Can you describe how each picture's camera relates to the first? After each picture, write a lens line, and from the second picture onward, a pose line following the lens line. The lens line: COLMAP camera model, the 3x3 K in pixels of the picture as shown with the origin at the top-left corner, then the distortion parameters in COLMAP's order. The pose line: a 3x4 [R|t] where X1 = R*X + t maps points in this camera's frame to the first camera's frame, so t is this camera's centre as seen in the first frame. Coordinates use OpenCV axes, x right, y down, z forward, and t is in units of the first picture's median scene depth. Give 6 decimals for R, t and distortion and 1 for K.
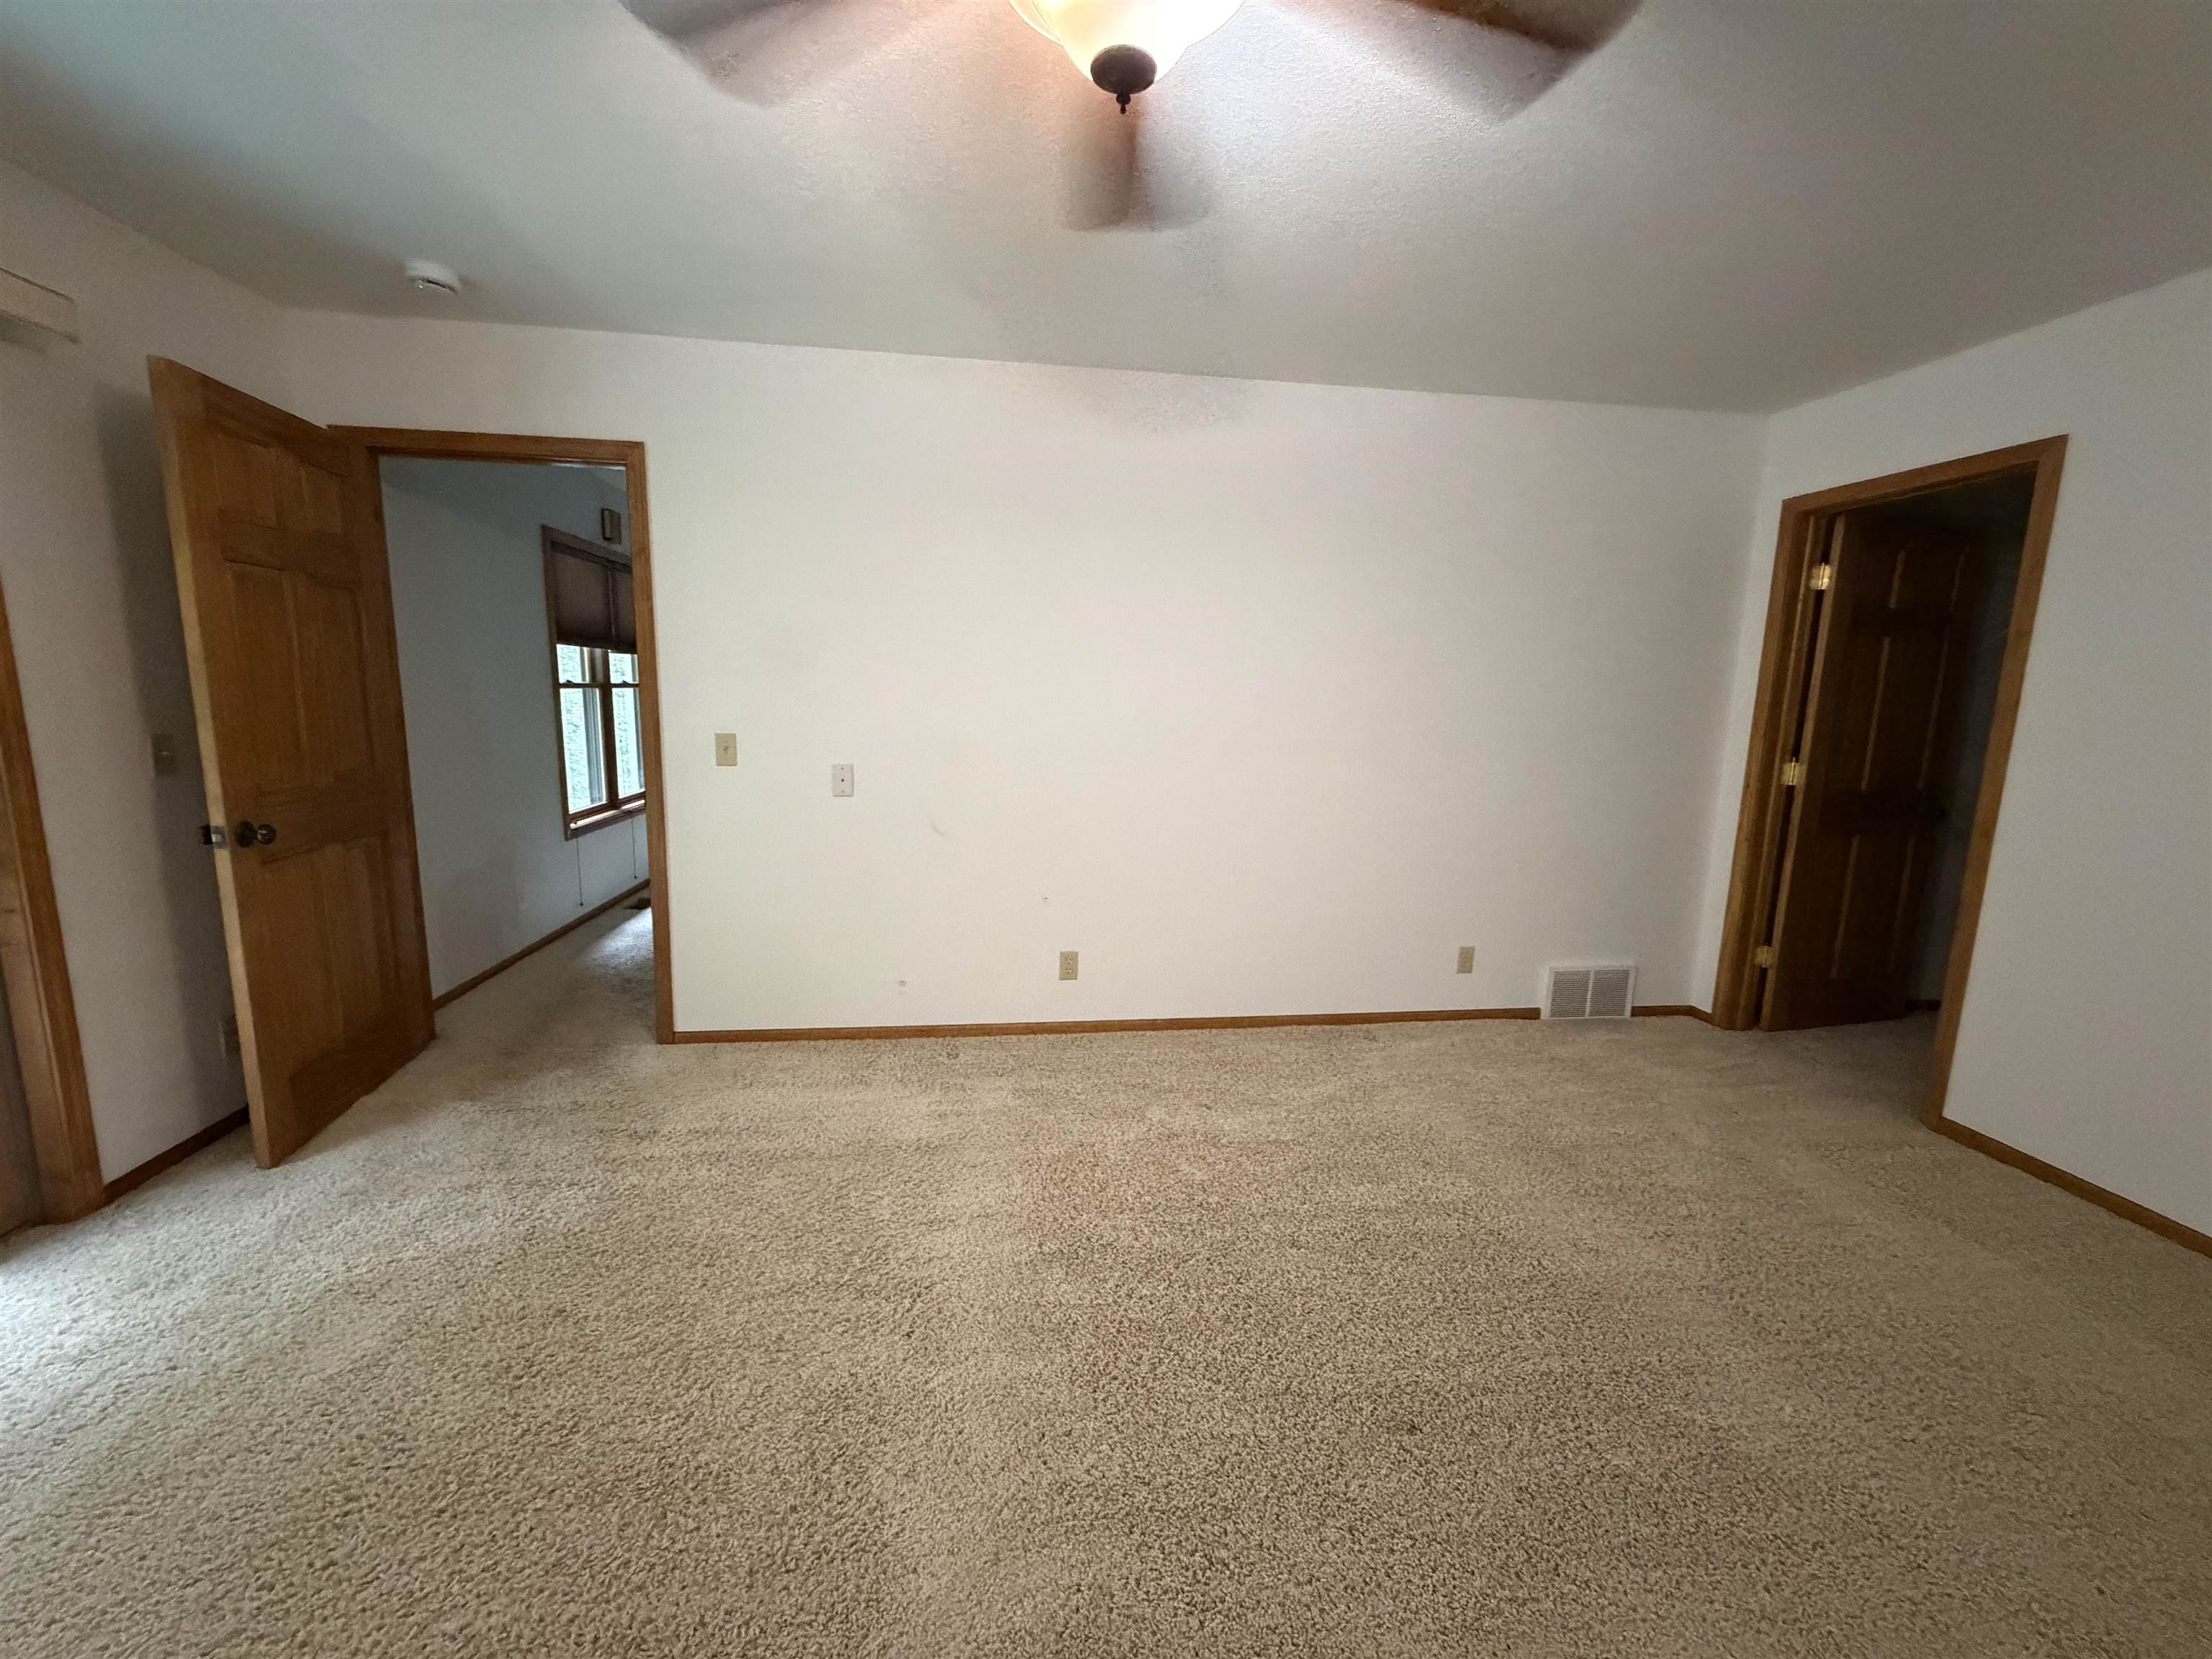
lens RADIAL K [[880.7, 0, 1106.0], [0, 880.7, 829.5], [0, 0, 1]] dist [0.001366, -0.000010]
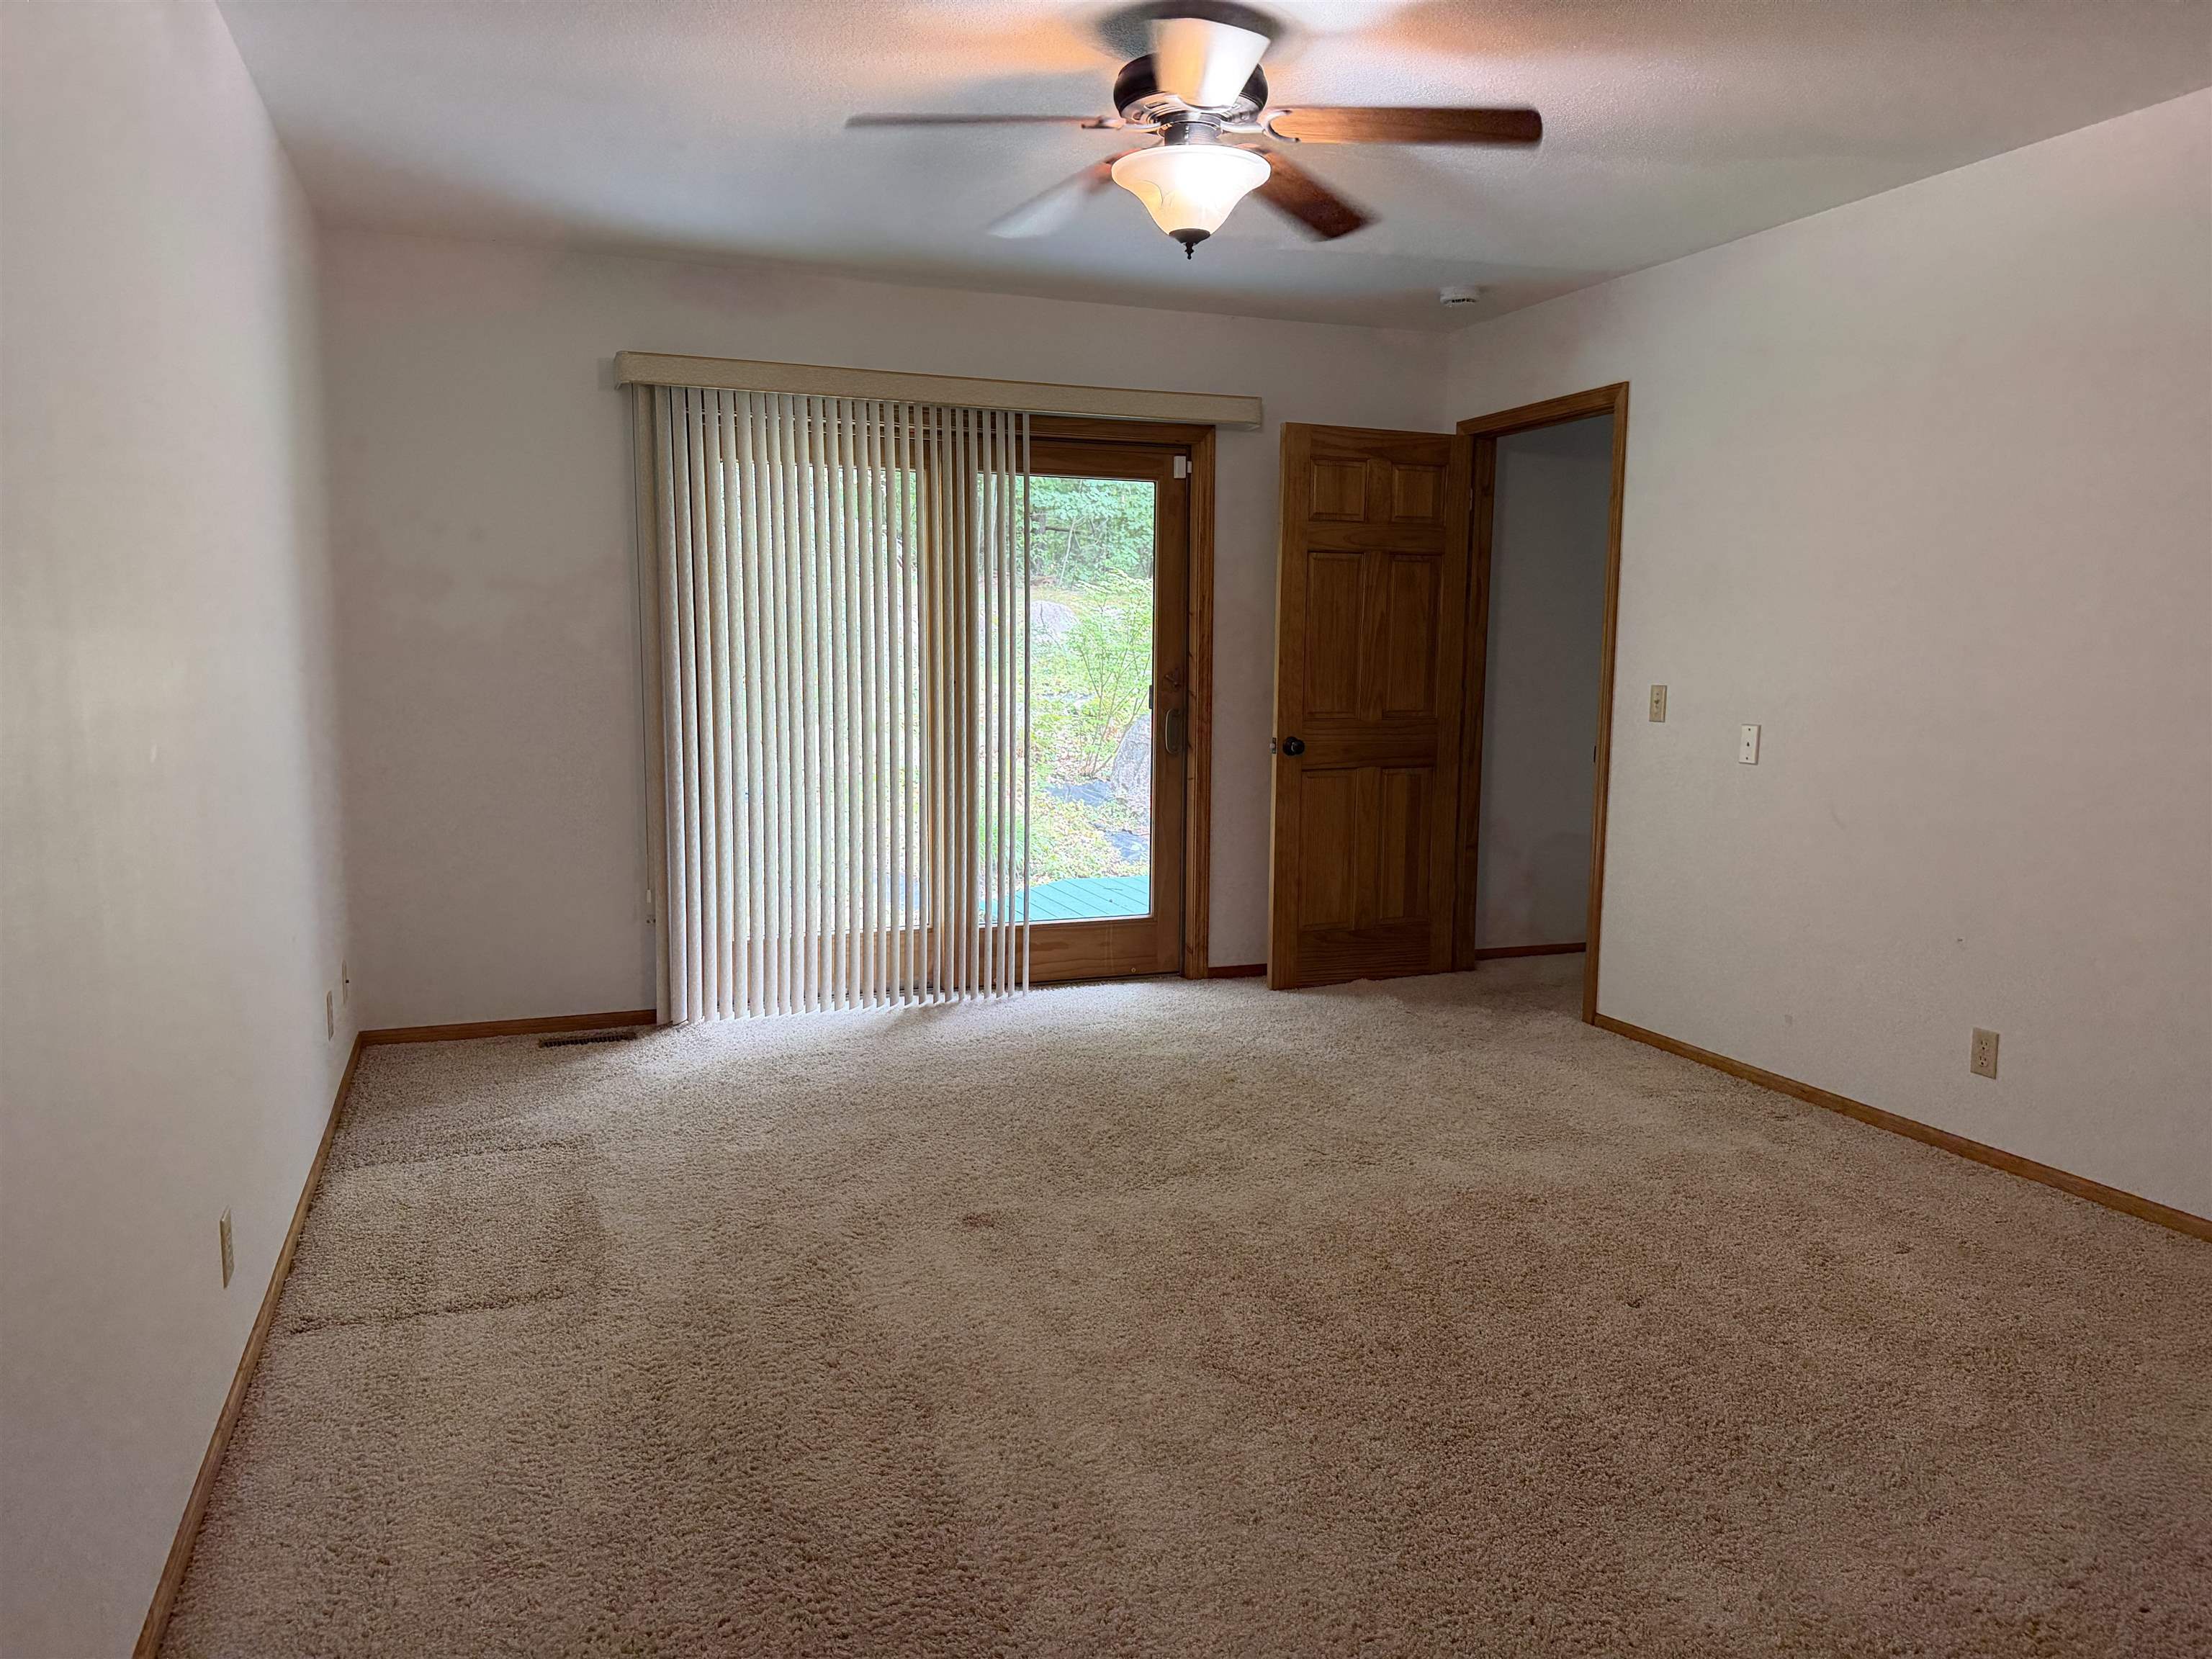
lens RADIAL K [[1533.7, 0, 1099.0], [0, 1533.7, 800.5], [0, 0, 1]] dist [0.193539, -0.165669]
pose [[0.240742, 0.077620, -0.967480, 1.134204], [-0.153096, 0.987356, 0.041119, 0.030601], [0.958439, 0.138218, 0.249581, 0.090644]]
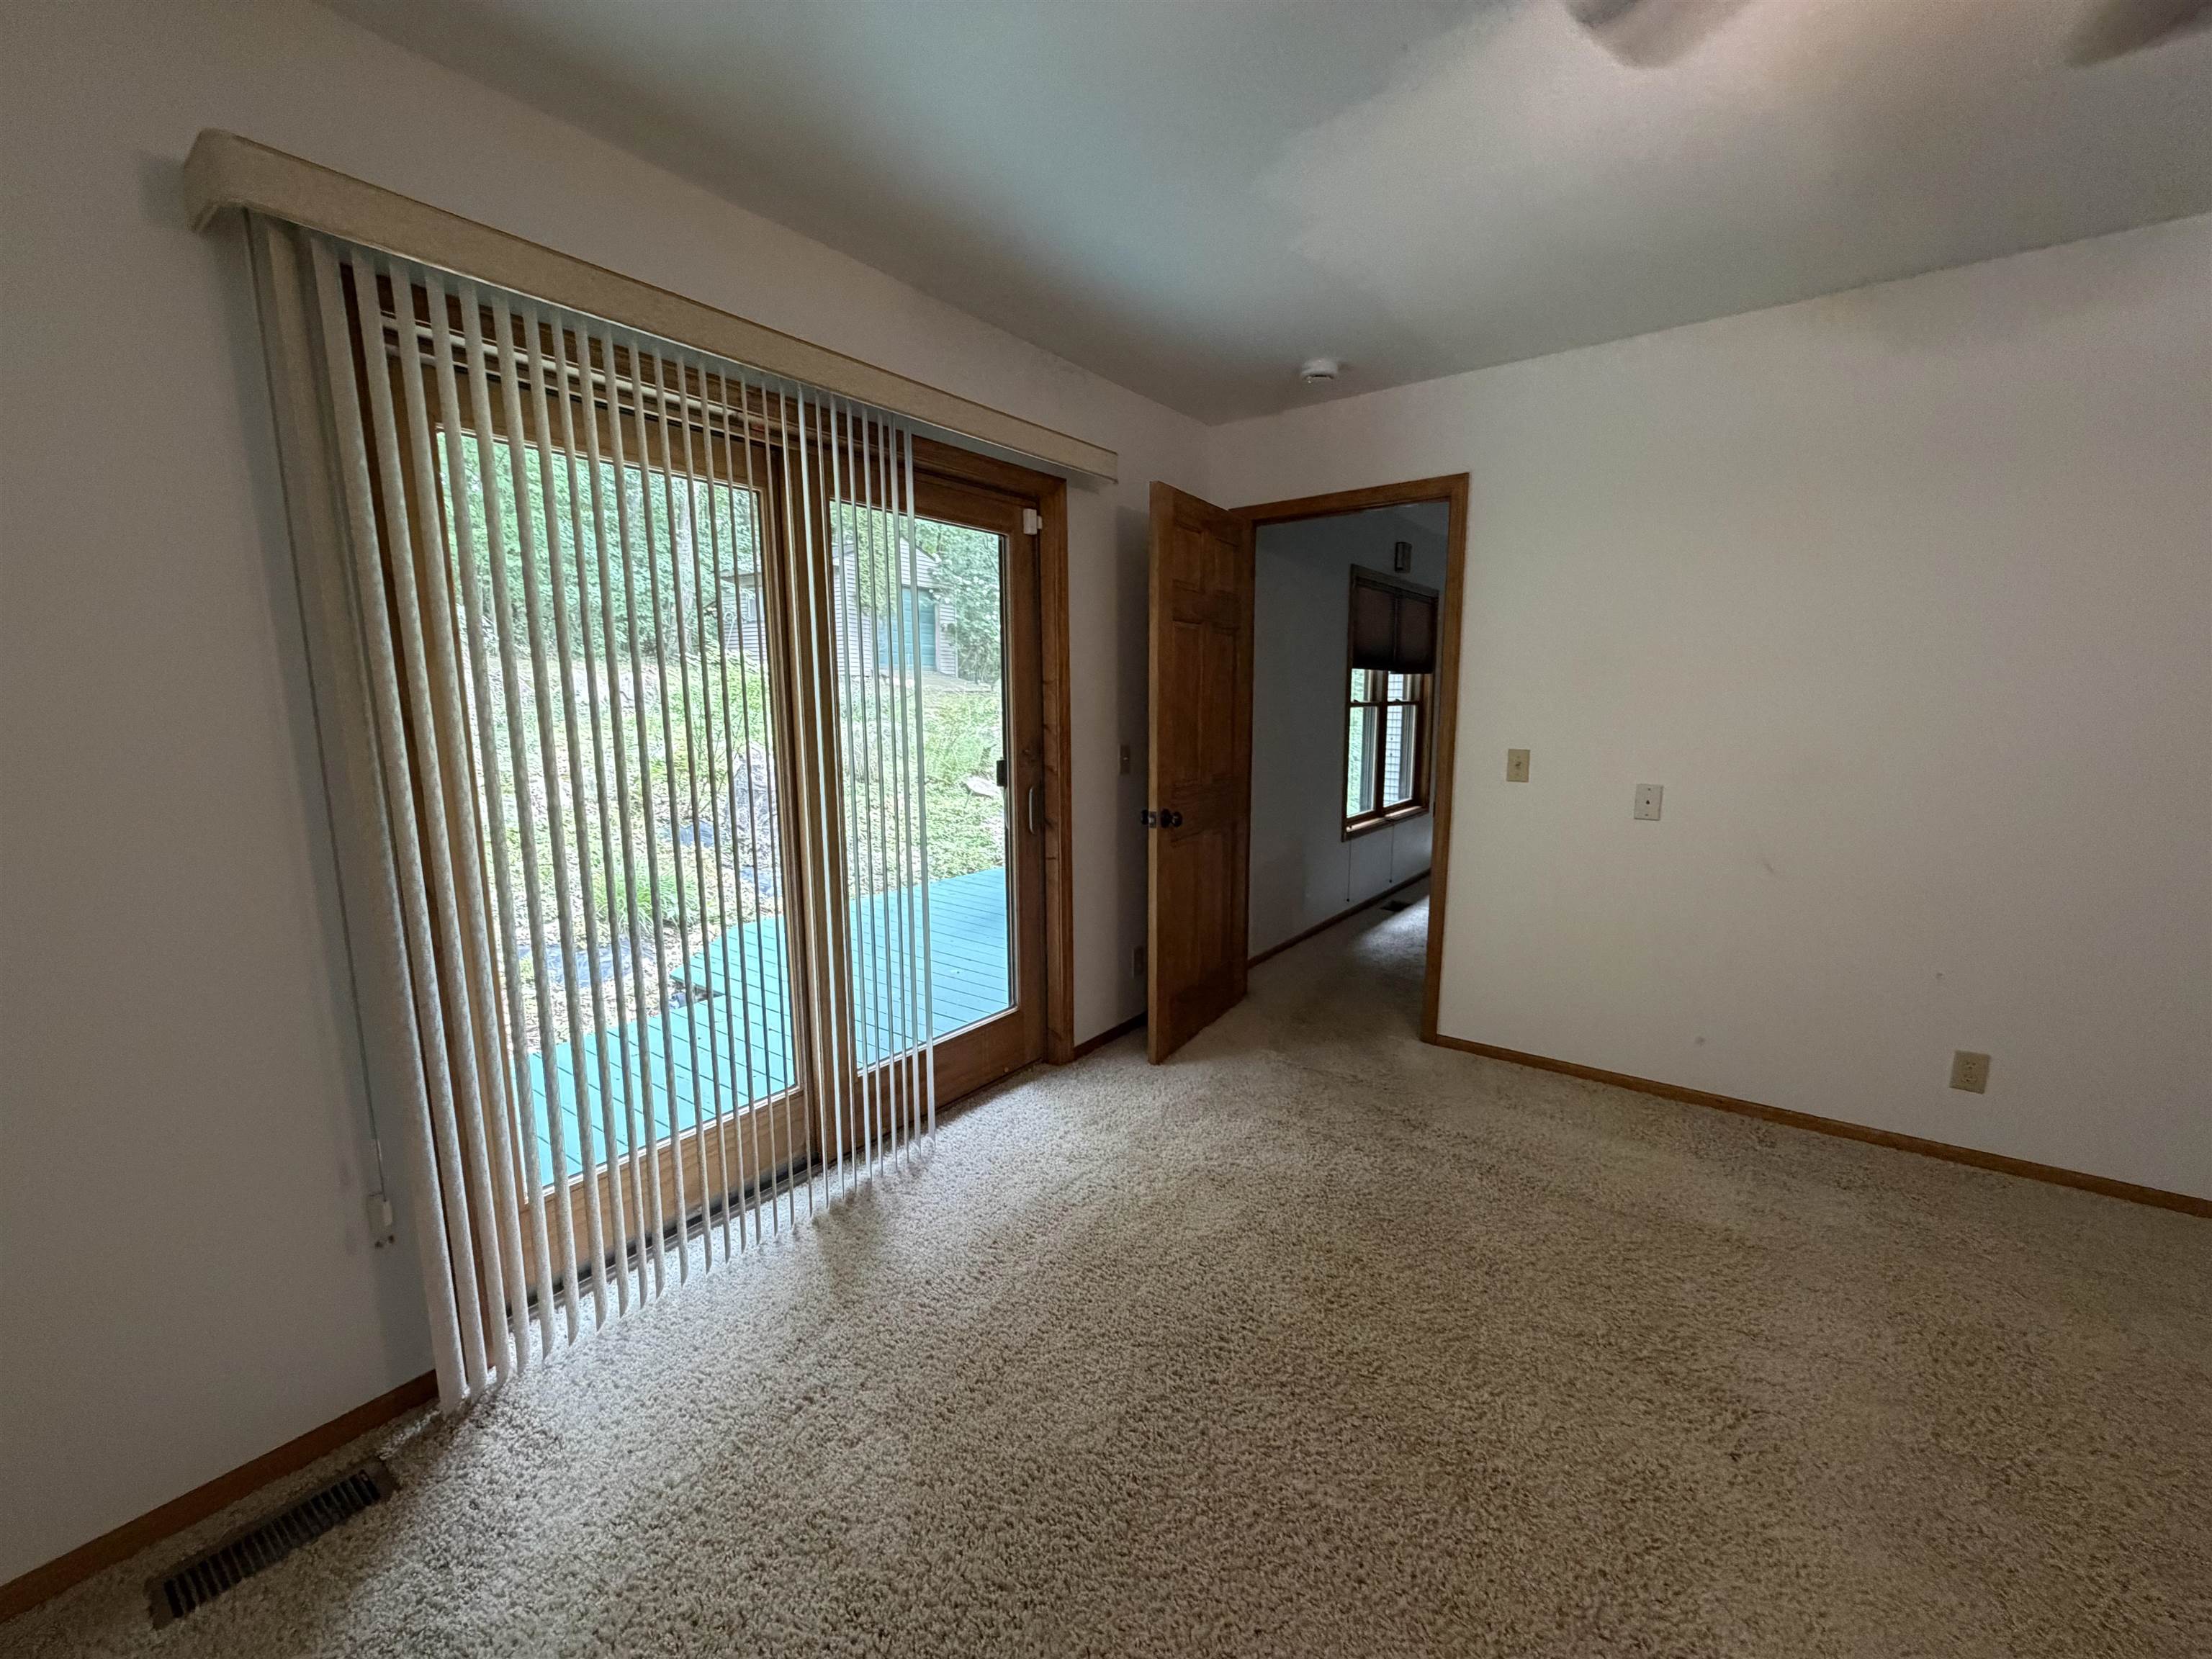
lens RADIAL K [[887.0, 0, 1106.0], [0, 887.0, 829.5], [0, 0, 1]] dist [0.000915, 0.000792]
pose [[0.713749, 0.075179, -0.696355, -0.069861], [-0.087310, 0.996018, 0.018040, 0.004732], [0.694938, 0.047923, 0.717471, -0.045353]]
